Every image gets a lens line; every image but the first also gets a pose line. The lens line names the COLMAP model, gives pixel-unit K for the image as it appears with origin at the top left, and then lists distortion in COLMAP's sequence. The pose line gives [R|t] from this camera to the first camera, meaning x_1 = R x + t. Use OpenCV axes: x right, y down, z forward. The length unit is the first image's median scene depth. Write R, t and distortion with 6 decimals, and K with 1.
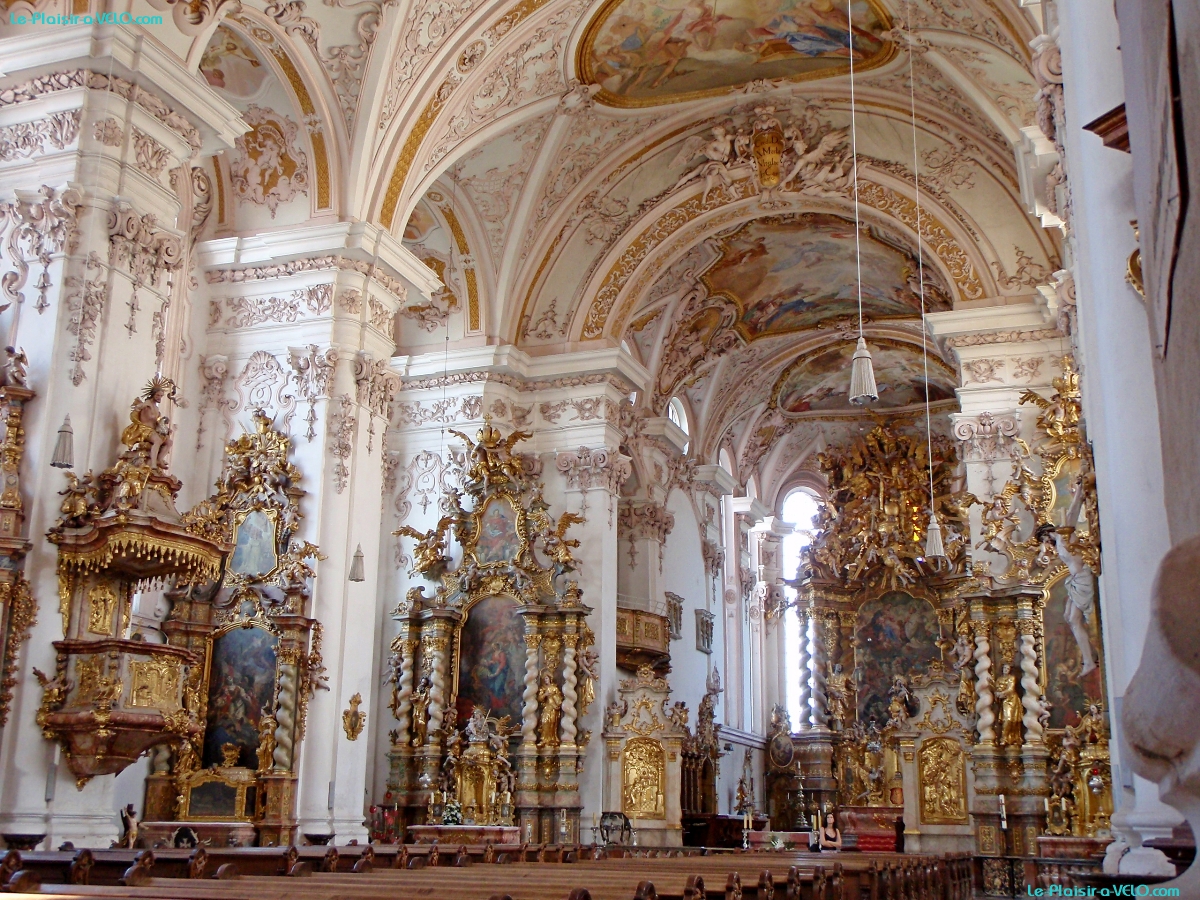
lens RADIAL K [[1401.5, 0, 603.0], [0, 1401.5, 441.0], [0, 0, 1]] dist [0.038909, -0.090578]
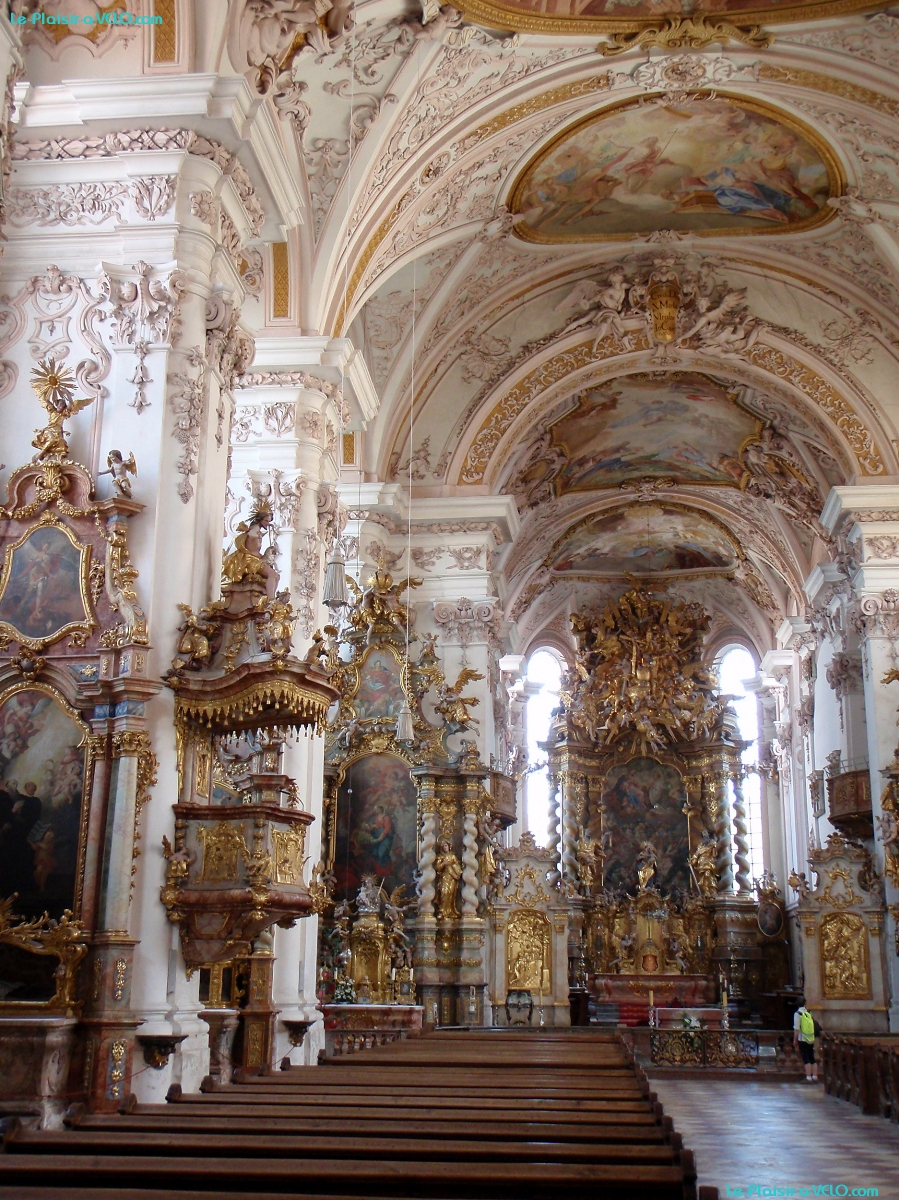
lens RADIAL K [[1430.5, 0, 466.1], [0, 1430.5, 601.1], [0, 0, 1]] dist [0.037796, -0.074588]
pose [[0.968227, 0.058664, 0.243094, -0.258596], [-0.060757, 0.998152, 0.001118, 0.005280], [-0.242580, -0.015852, 0.970002, 0.075070]]
